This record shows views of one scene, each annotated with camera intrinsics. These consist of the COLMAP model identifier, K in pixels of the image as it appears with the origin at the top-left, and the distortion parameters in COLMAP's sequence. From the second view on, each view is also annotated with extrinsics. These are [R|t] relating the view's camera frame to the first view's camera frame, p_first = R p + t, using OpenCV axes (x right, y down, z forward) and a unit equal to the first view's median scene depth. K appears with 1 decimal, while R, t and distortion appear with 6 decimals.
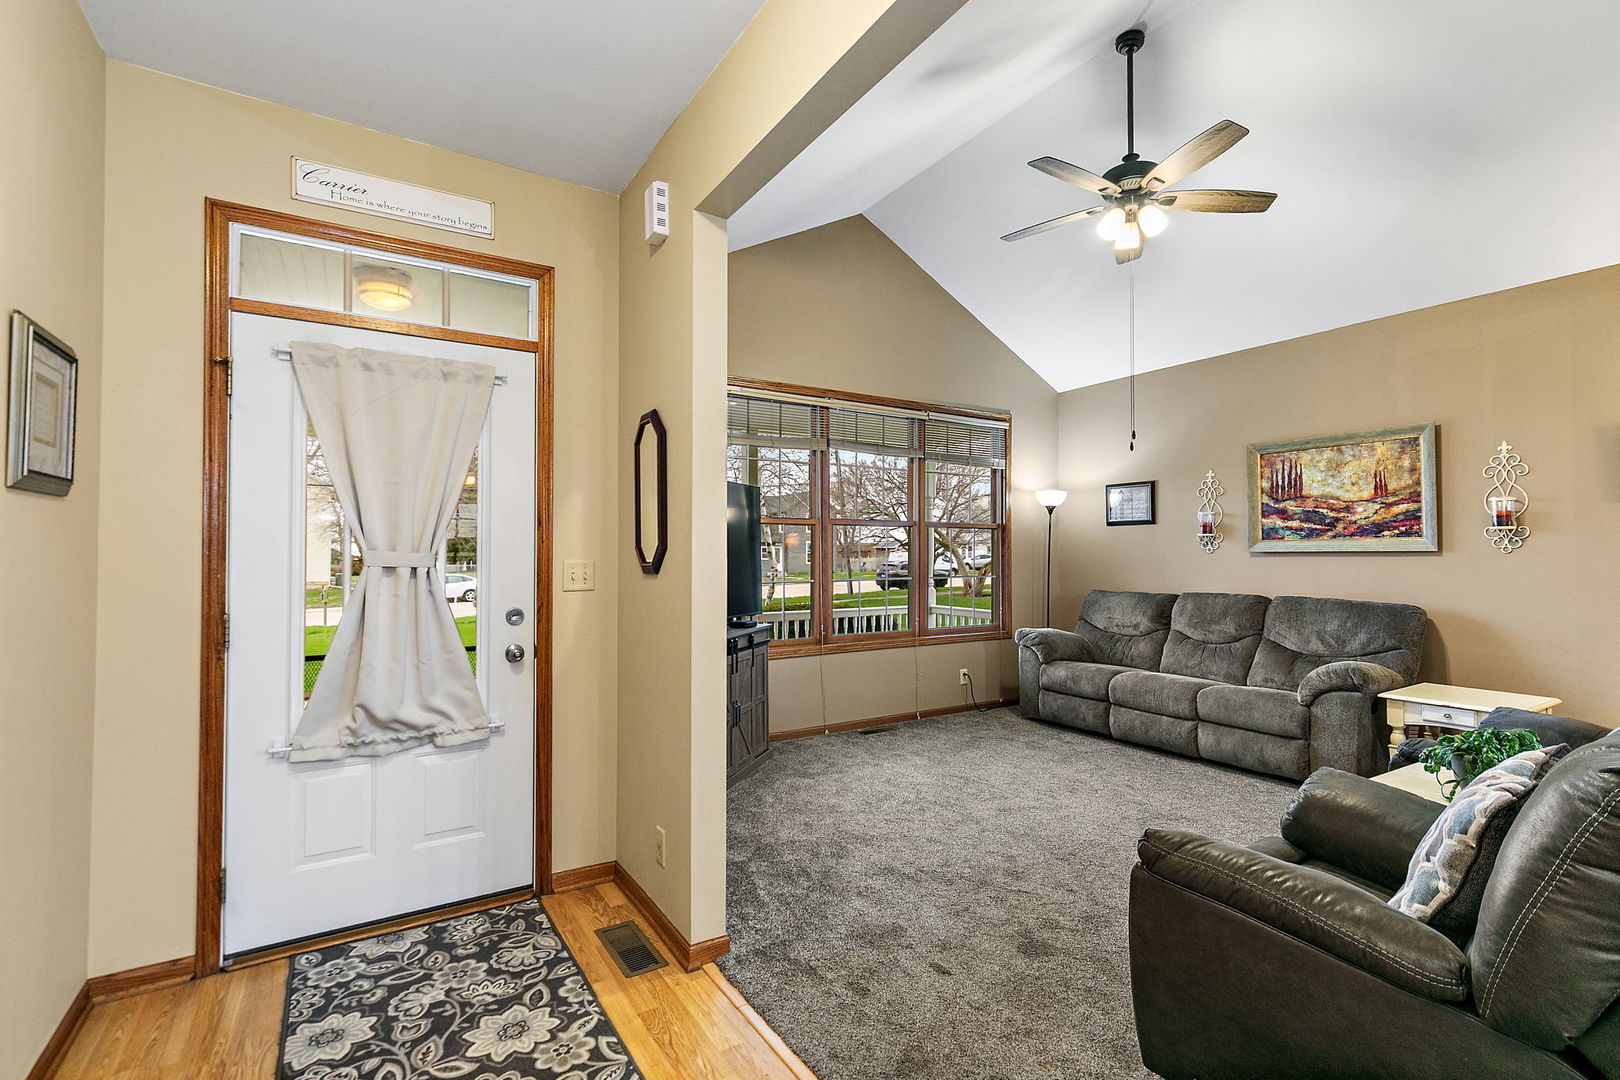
lens RADIAL K [[742.0, 0, 809.6], [0, 742.0, 541.2], [0, 0, 1]] dist [0.002006, -0.000655]
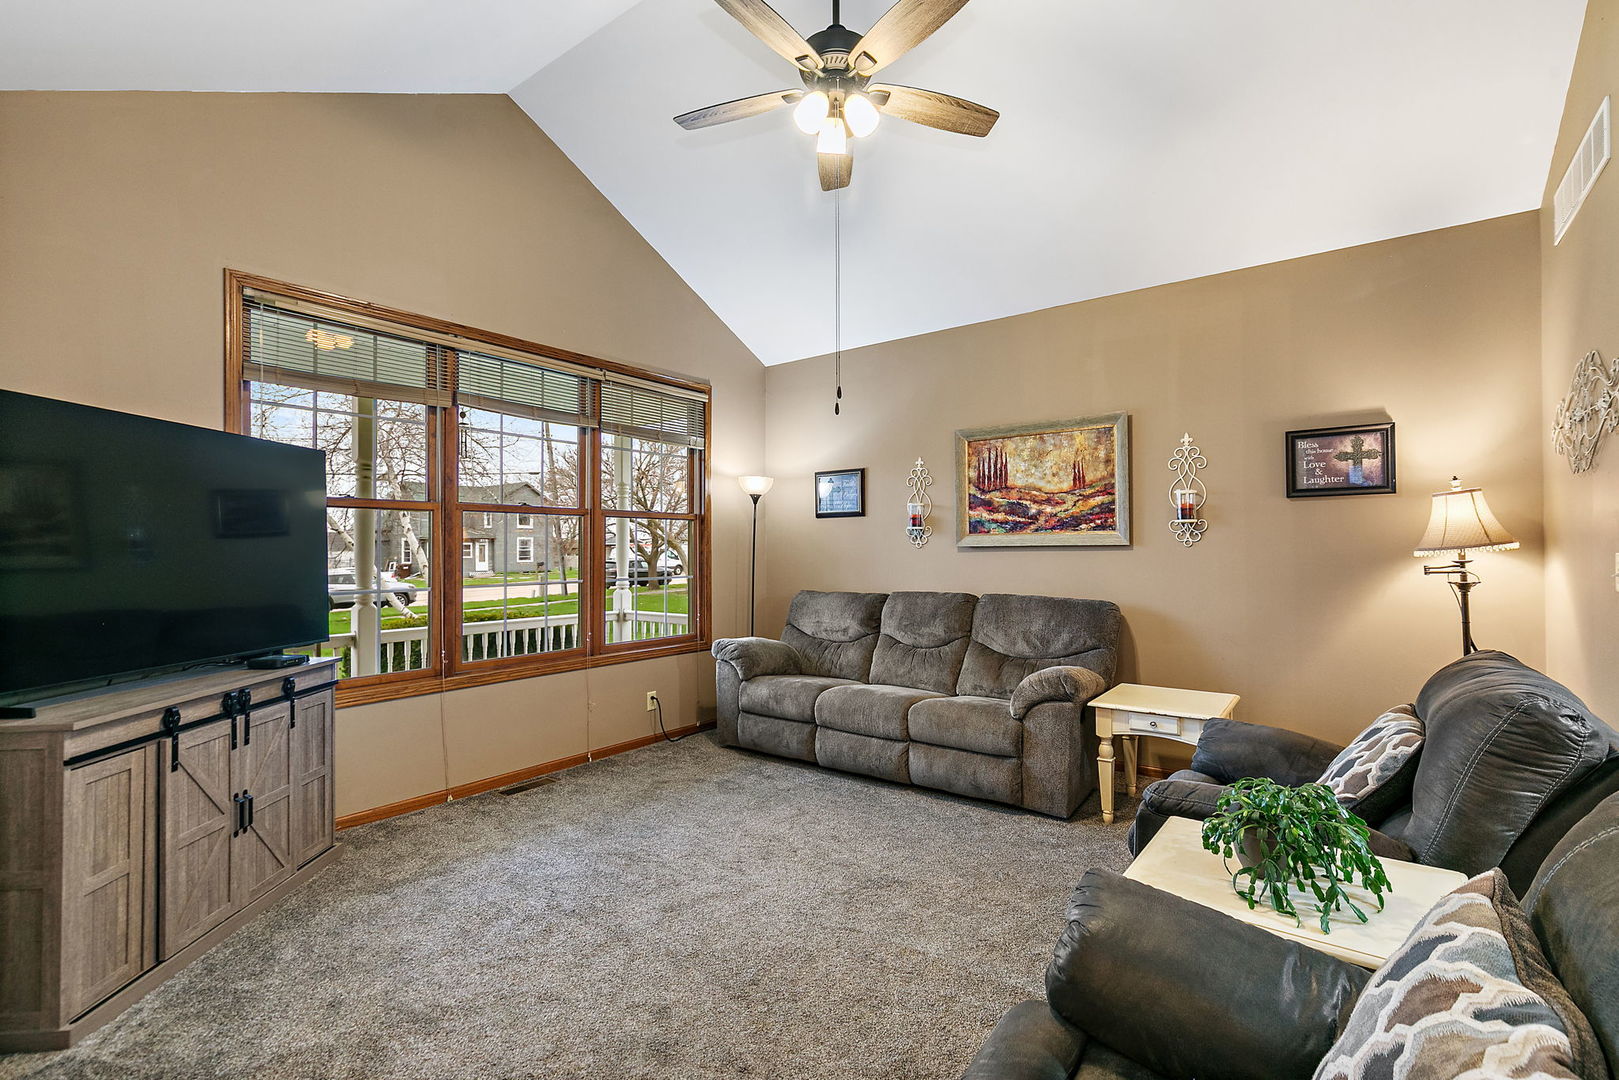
lens RADIAL K [[742.4, 0, 814.6], [0, 742.4, 541.6], [0, 0, 1]] dist [0.001255, 0.000112]
pose [[0.933393, -0.000275, 0.358855, 0.110226], [-0.001541, 0.999987, 0.004774, 0.004872], [-0.358852, -0.005009, 0.933381, 0.234209]]
